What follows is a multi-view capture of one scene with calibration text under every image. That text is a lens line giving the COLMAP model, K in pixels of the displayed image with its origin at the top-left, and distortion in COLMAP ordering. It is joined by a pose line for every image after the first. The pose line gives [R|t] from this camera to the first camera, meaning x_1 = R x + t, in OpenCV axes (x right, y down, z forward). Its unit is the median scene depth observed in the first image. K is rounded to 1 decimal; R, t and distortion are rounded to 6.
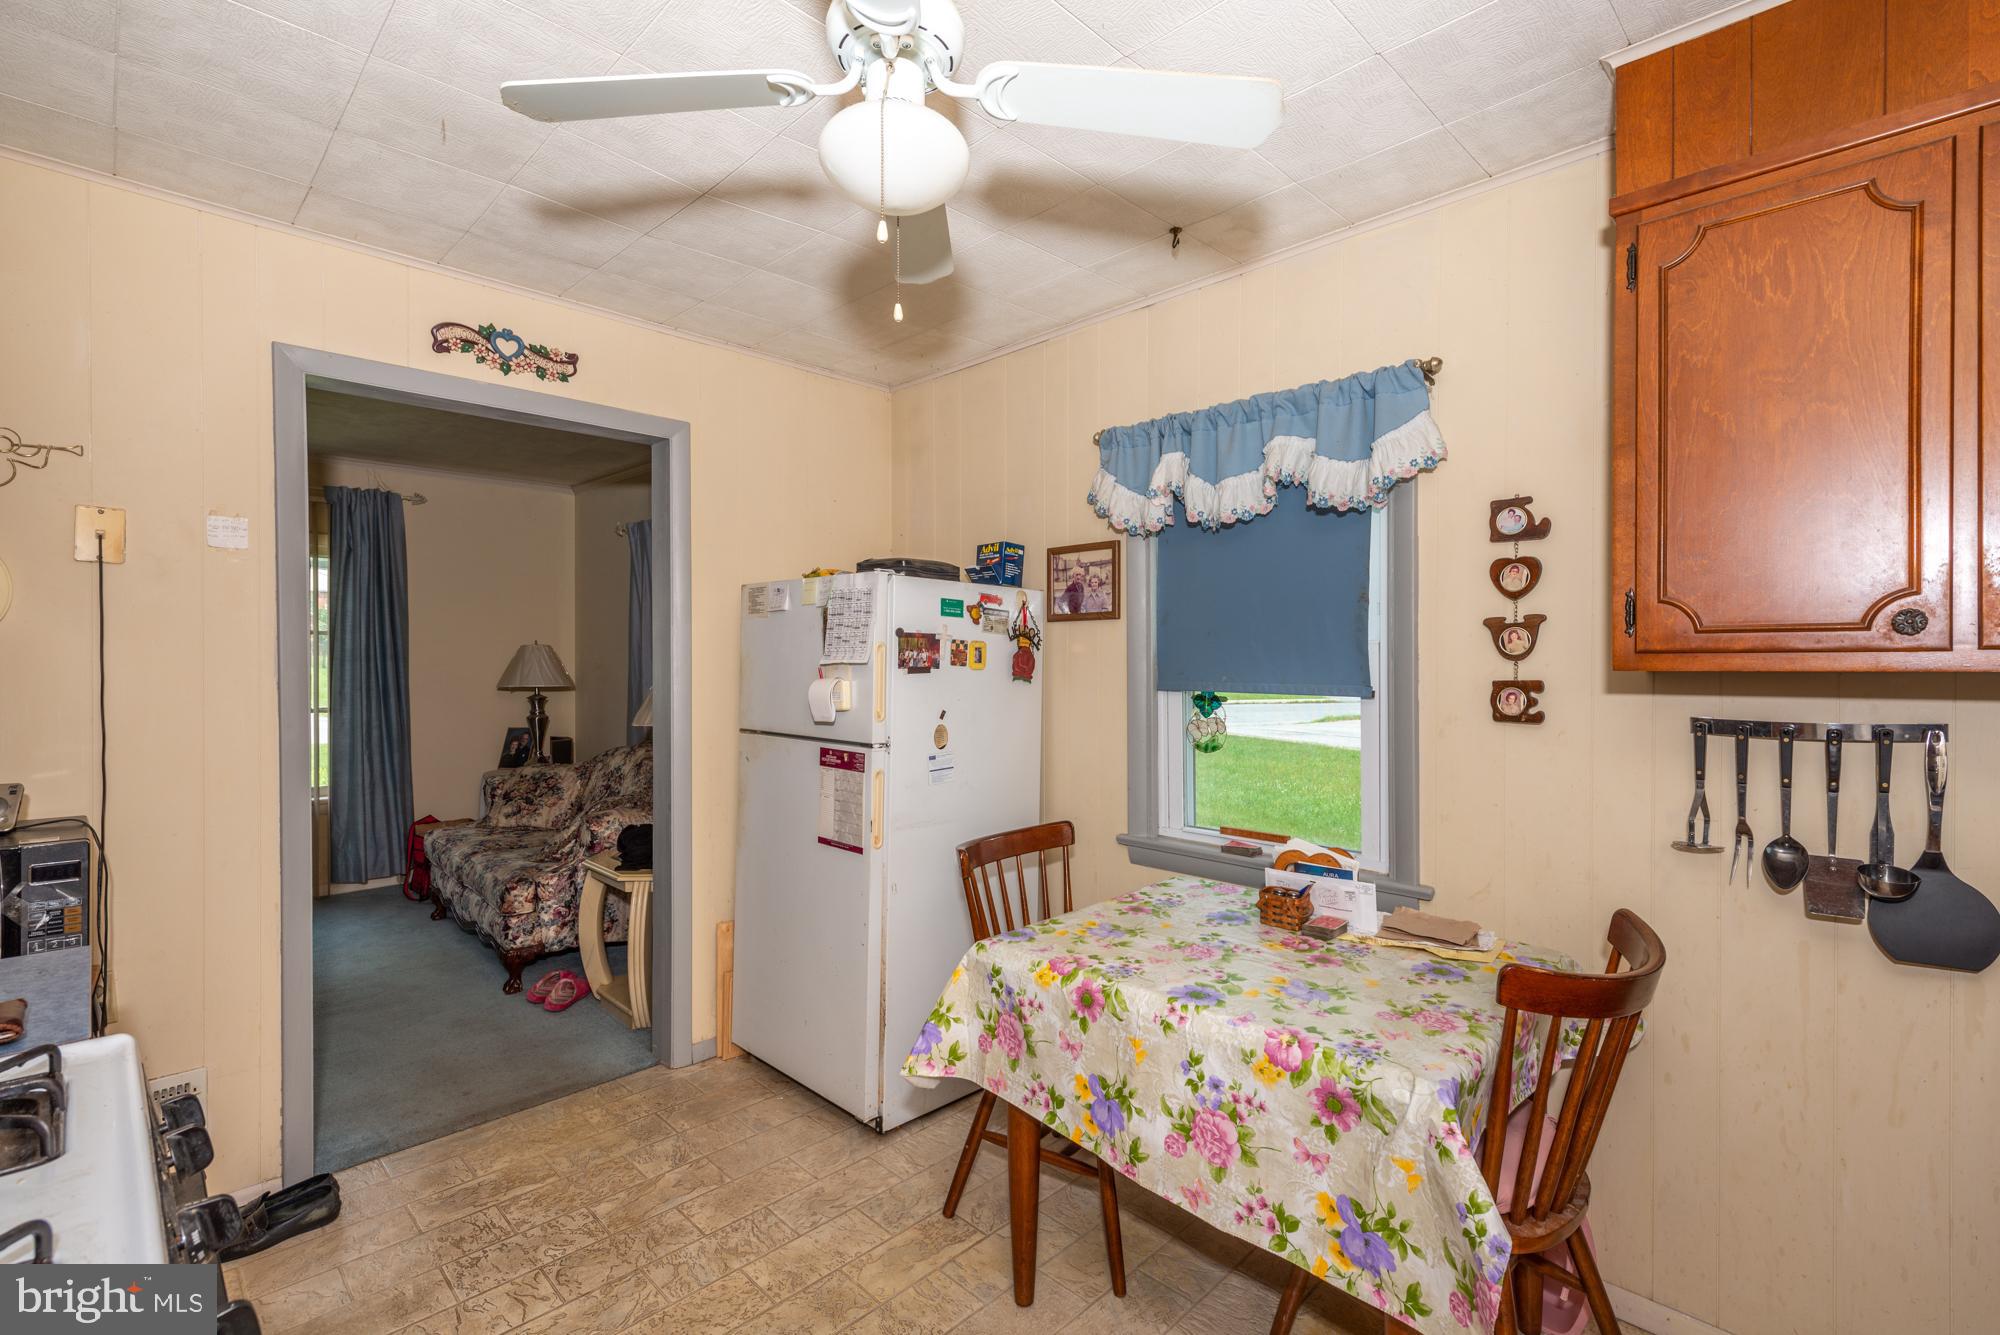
lens RADIAL K [[895.1, 0, 1004.3], [0, 895.1, 663.8], [0, 0, 1]] dist [0.020708, -0.000239]
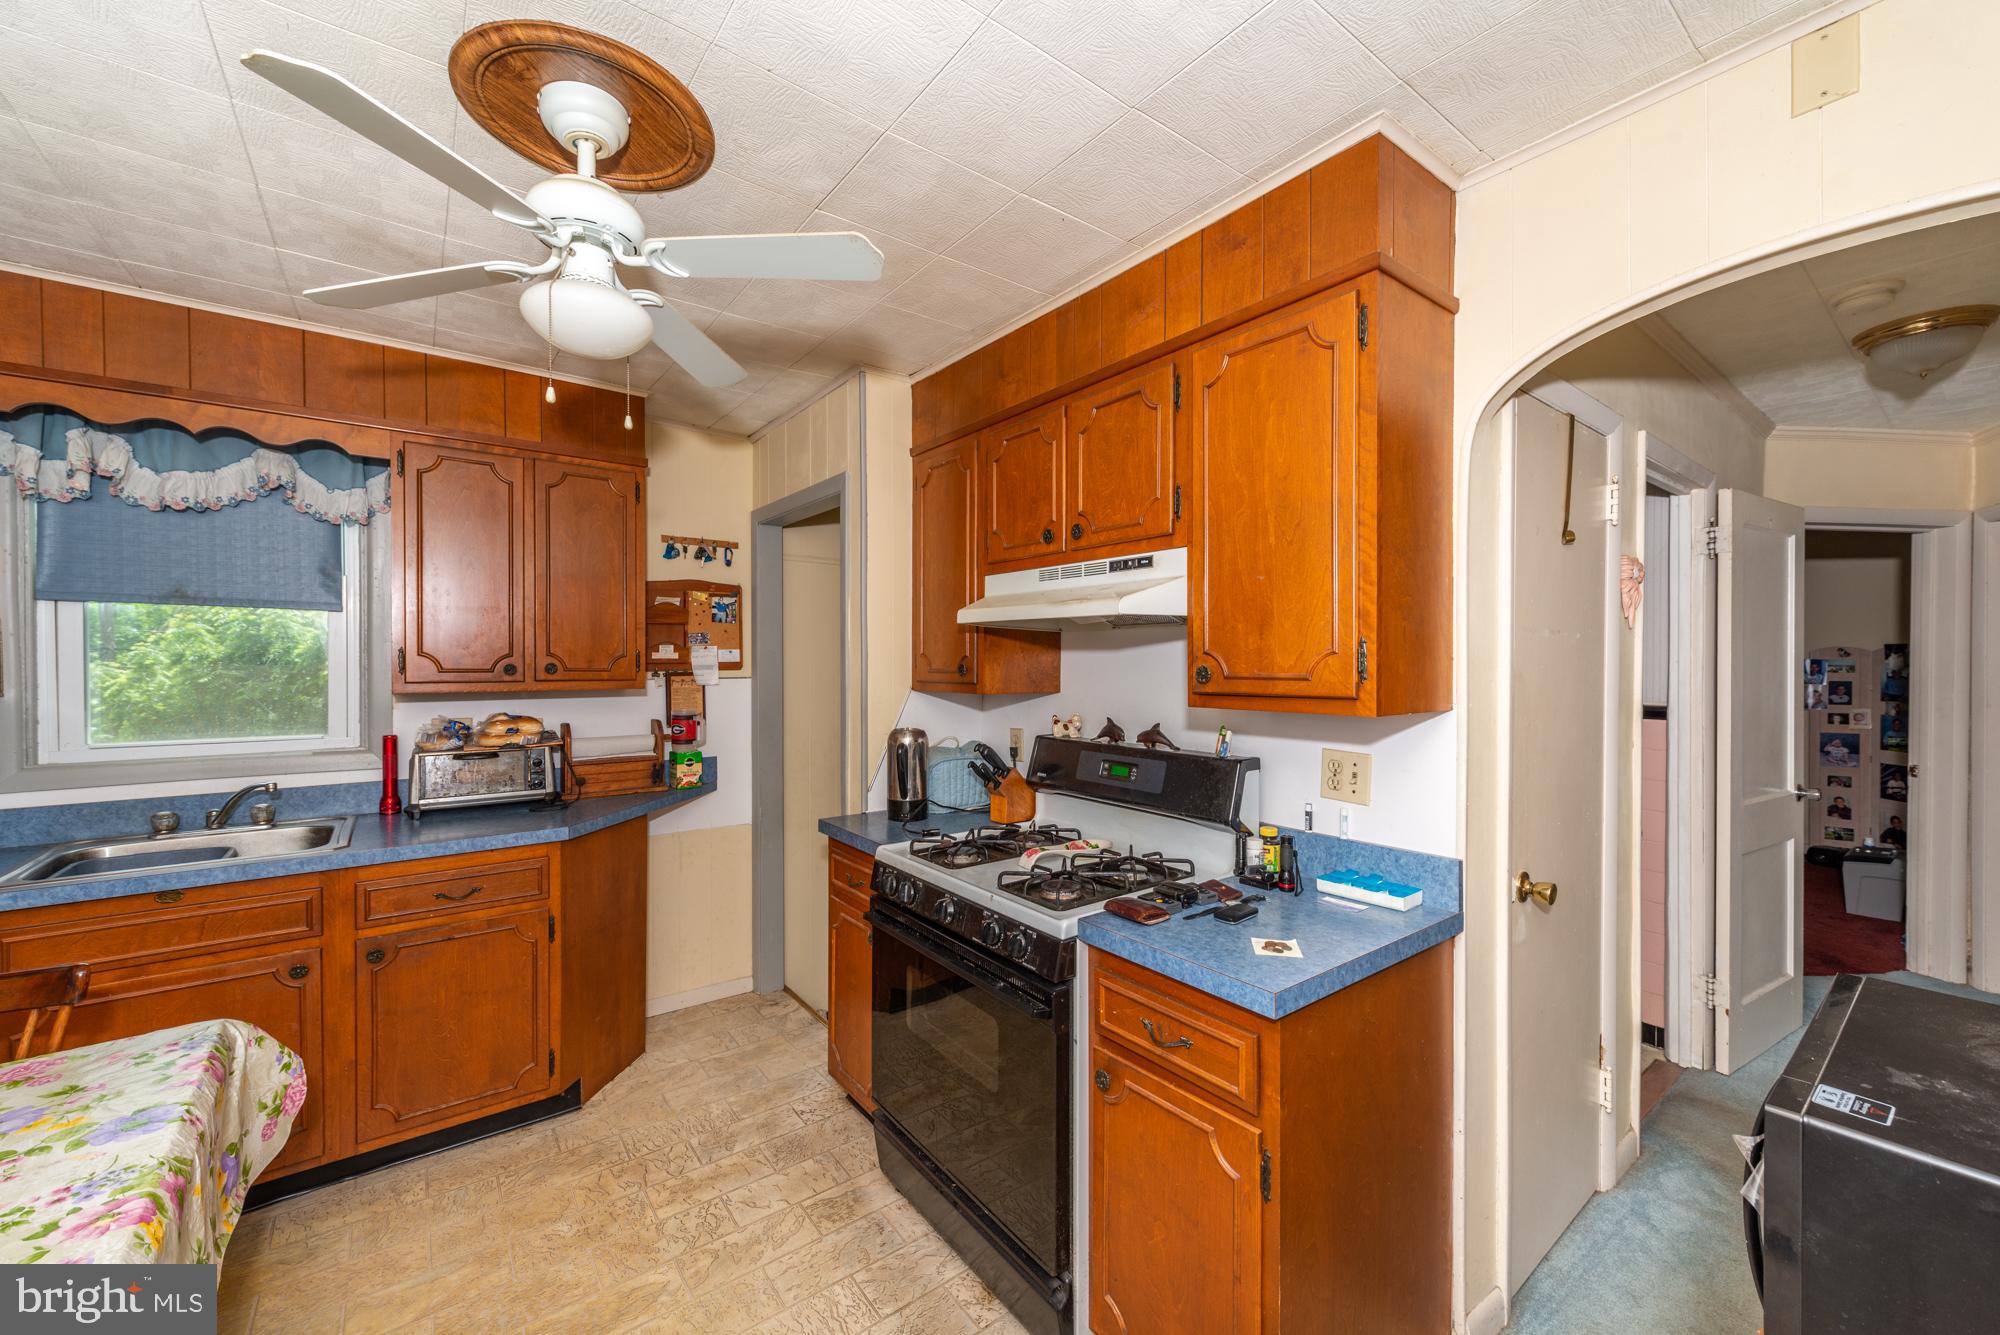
lens RADIAL K [[783.4, 0, 1013.0], [0, 783.4, 666.7], [0, 0, 1]] dist [0.005578, -0.002094]
pose [[-0.990796, -0.004516, 0.135285, -0.554776], [-0.002371, 0.999869, 0.016017, -0.055546], [-0.135340, 0.015549, -0.990677, 1.292723]]
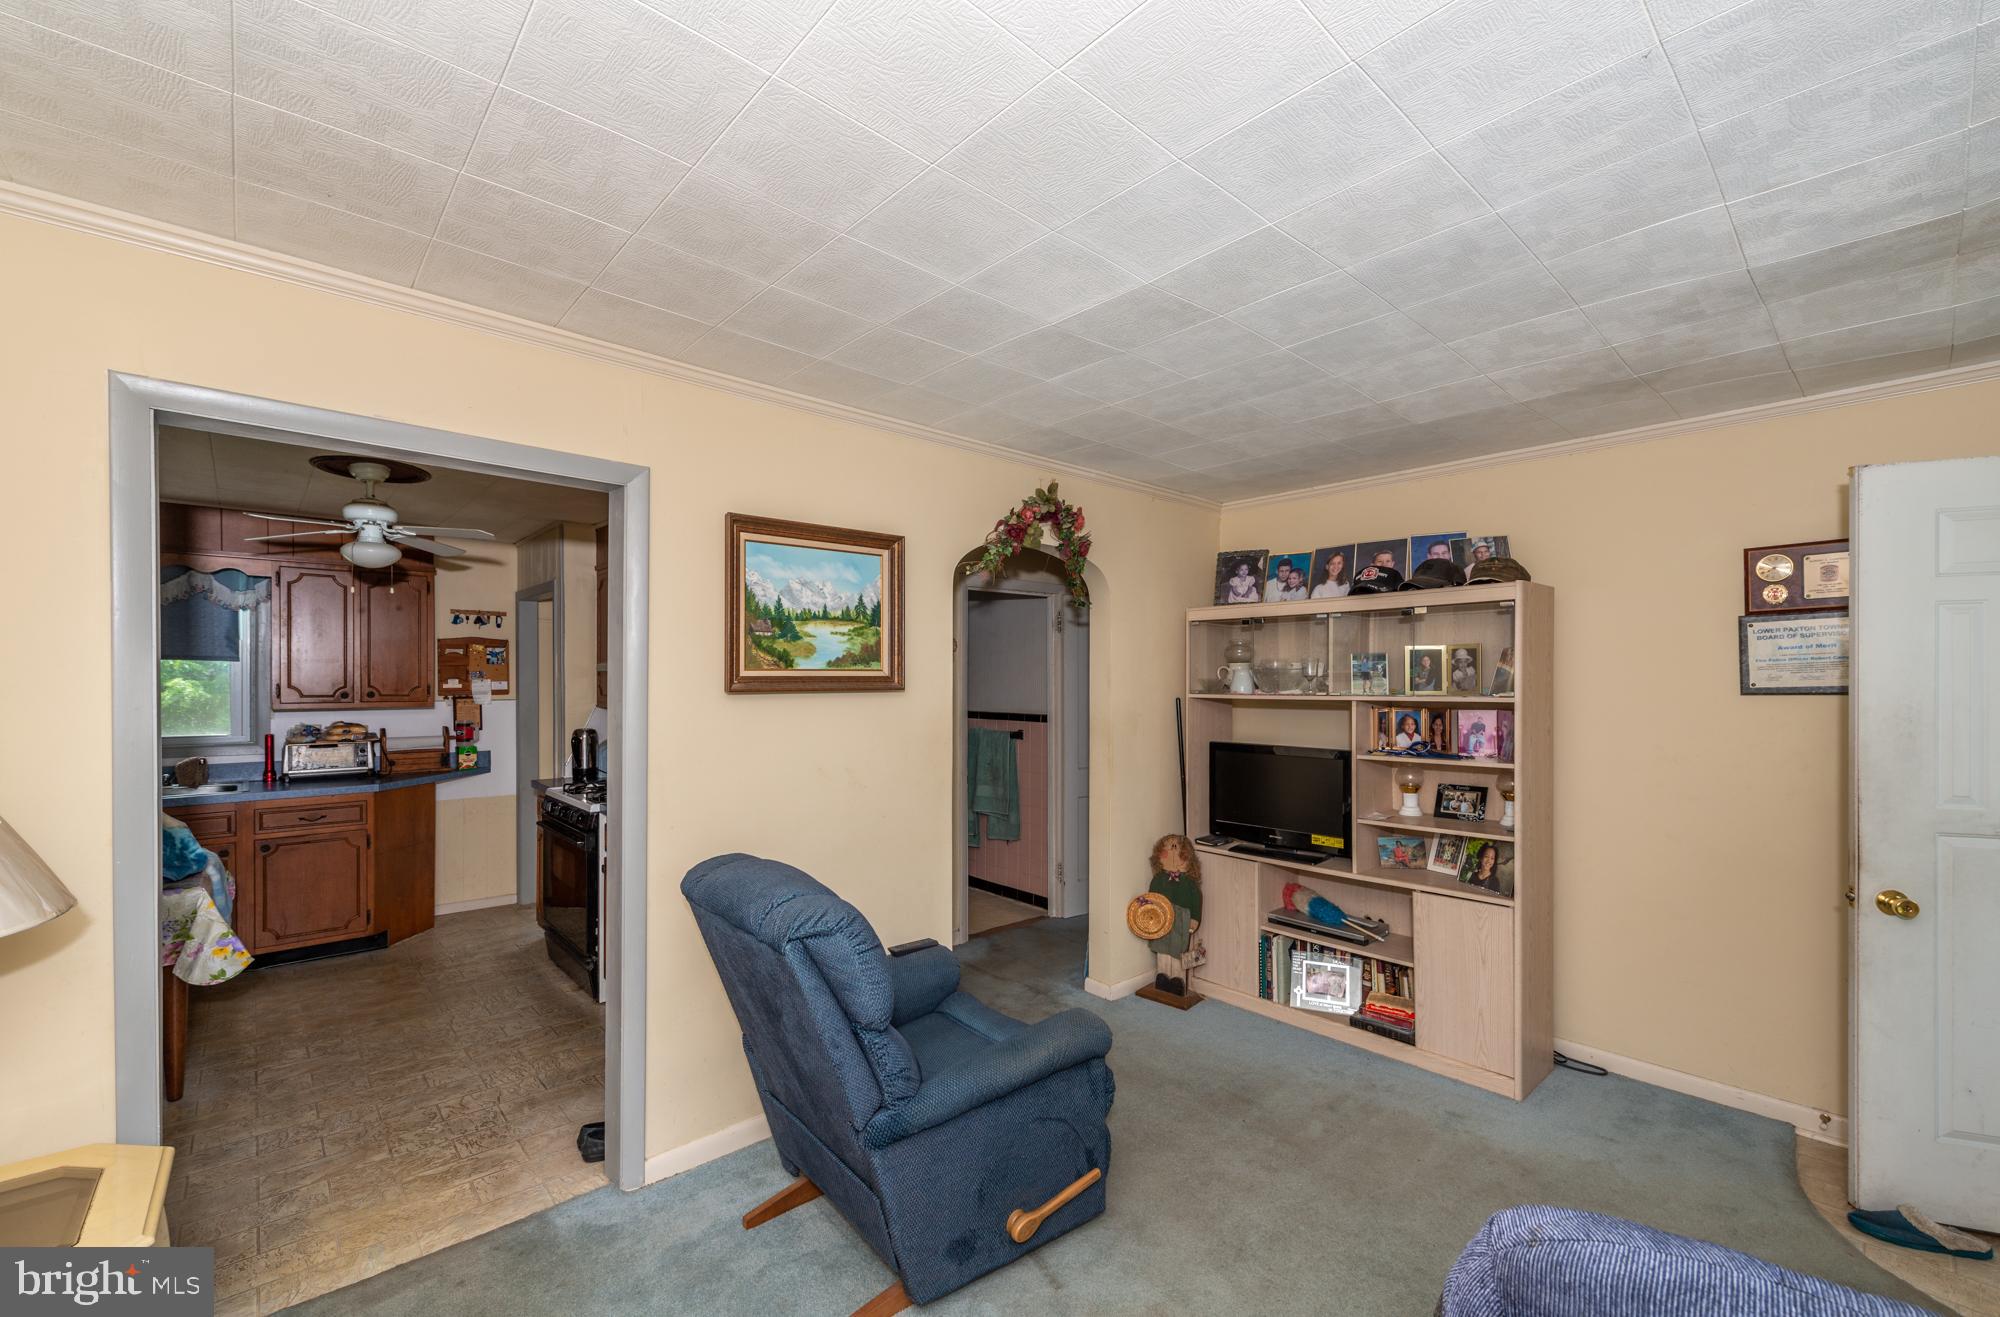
lens RADIAL K [[845.1, 0, 1022.6], [0, 845.1, 685.6], [0, 0, 1]] dist [0.003008, 0.000034]
pose [[-0.998681, -0.003590, 0.051218, -1.596138], [-0.002873, 0.999897, 0.014069, -0.095163], [-0.051263, 0.013904, -0.998588, 2.416384]]
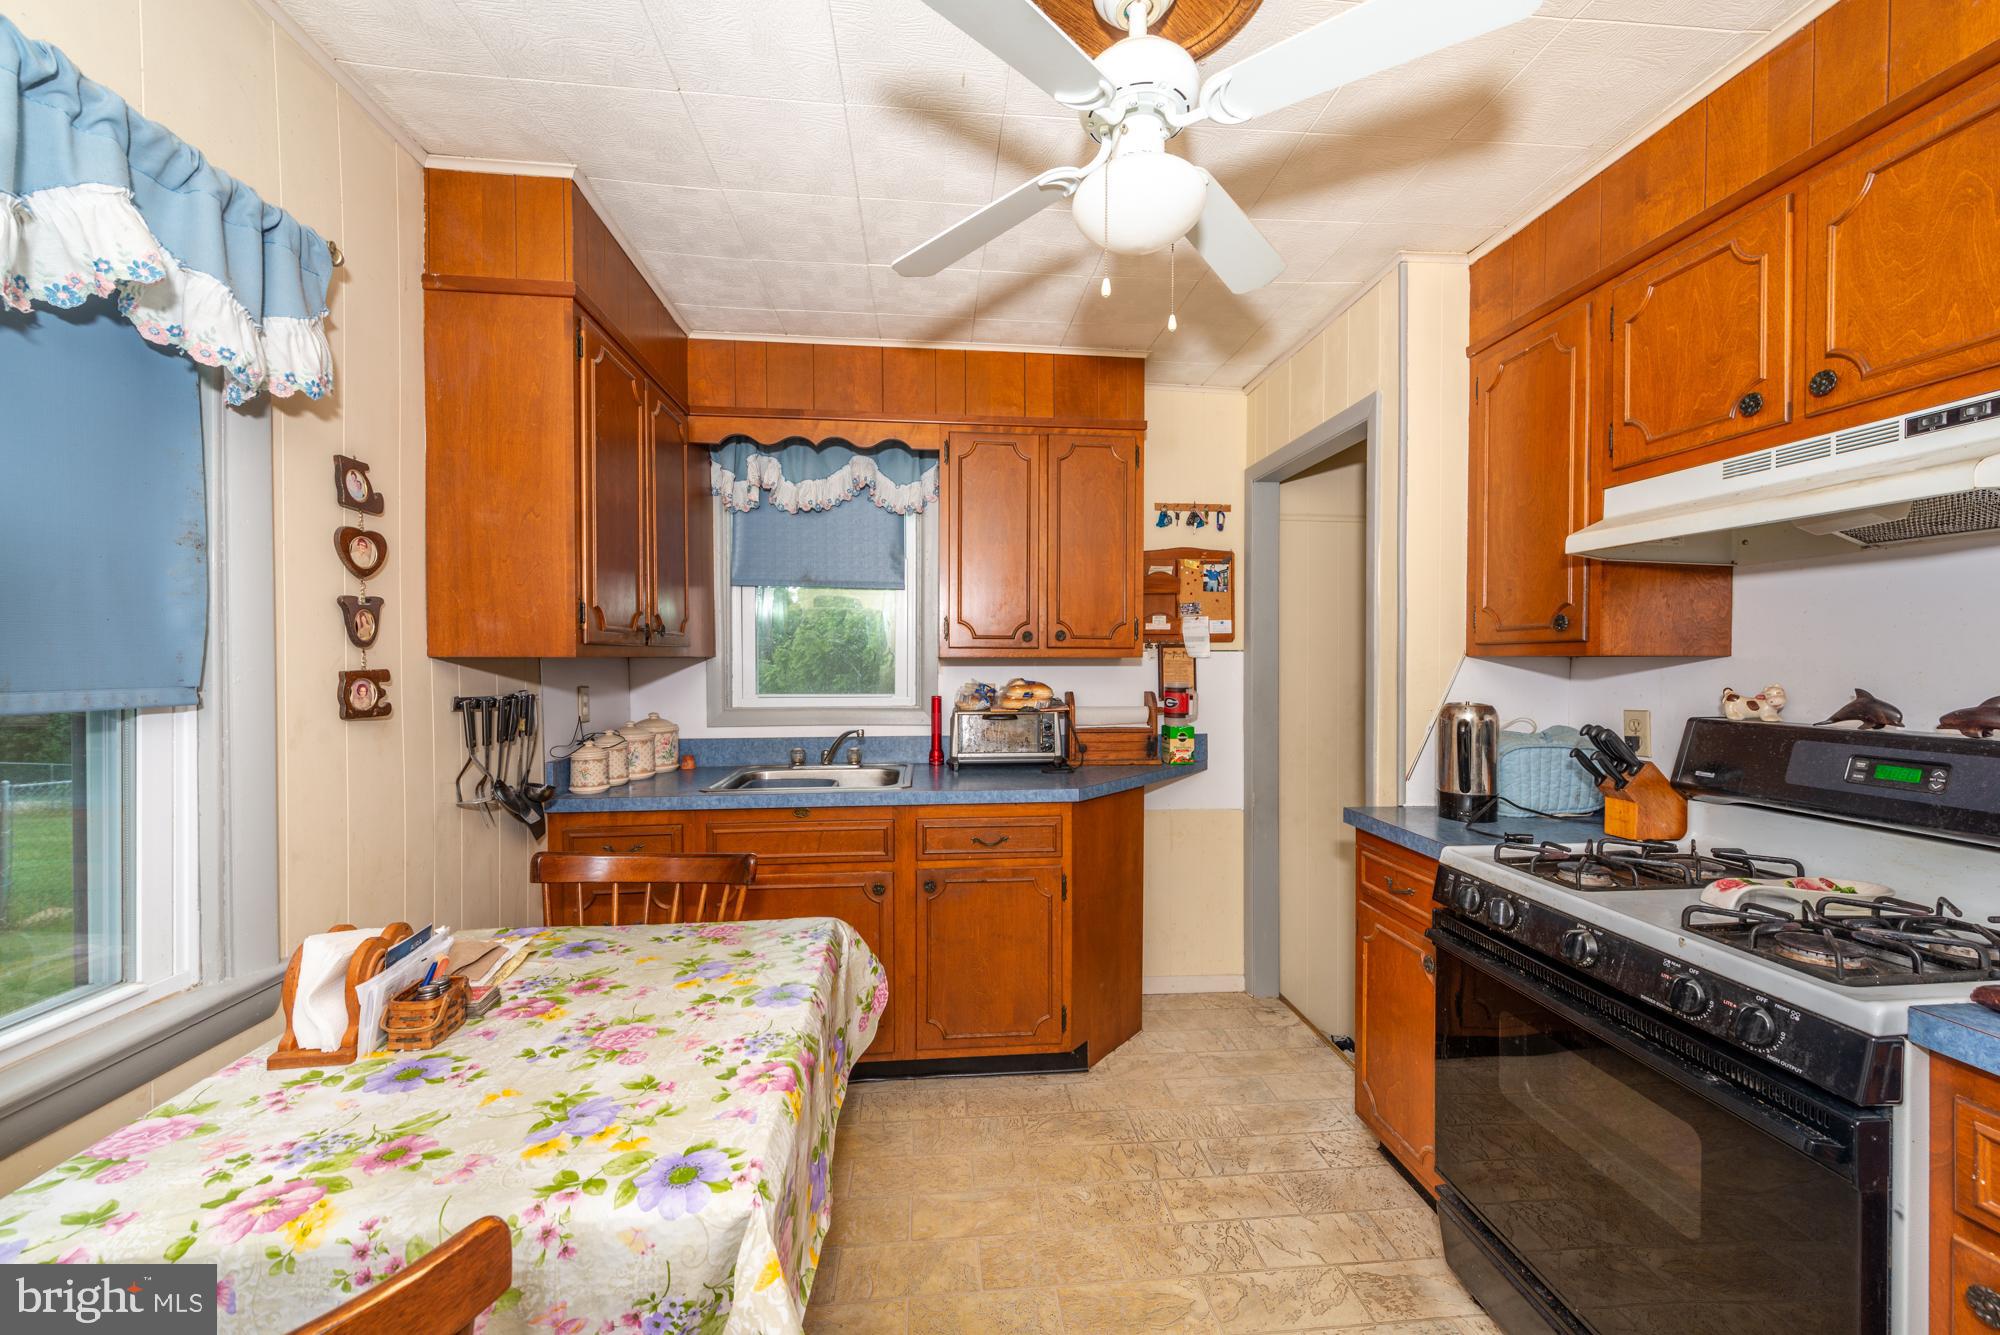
lens RADIAL K [[783.4, 0, 1000.0], [0, 783.4, 668.4], [0, 0, 1]] dist [0.005578, -0.002094]
pose [[-0.763143, -0.009182, 0.646164, -0.402829], [0.001973, 0.999861, 0.016538, 0.005332], [-0.646226, 0.013896, -0.763019, 1.195003]]
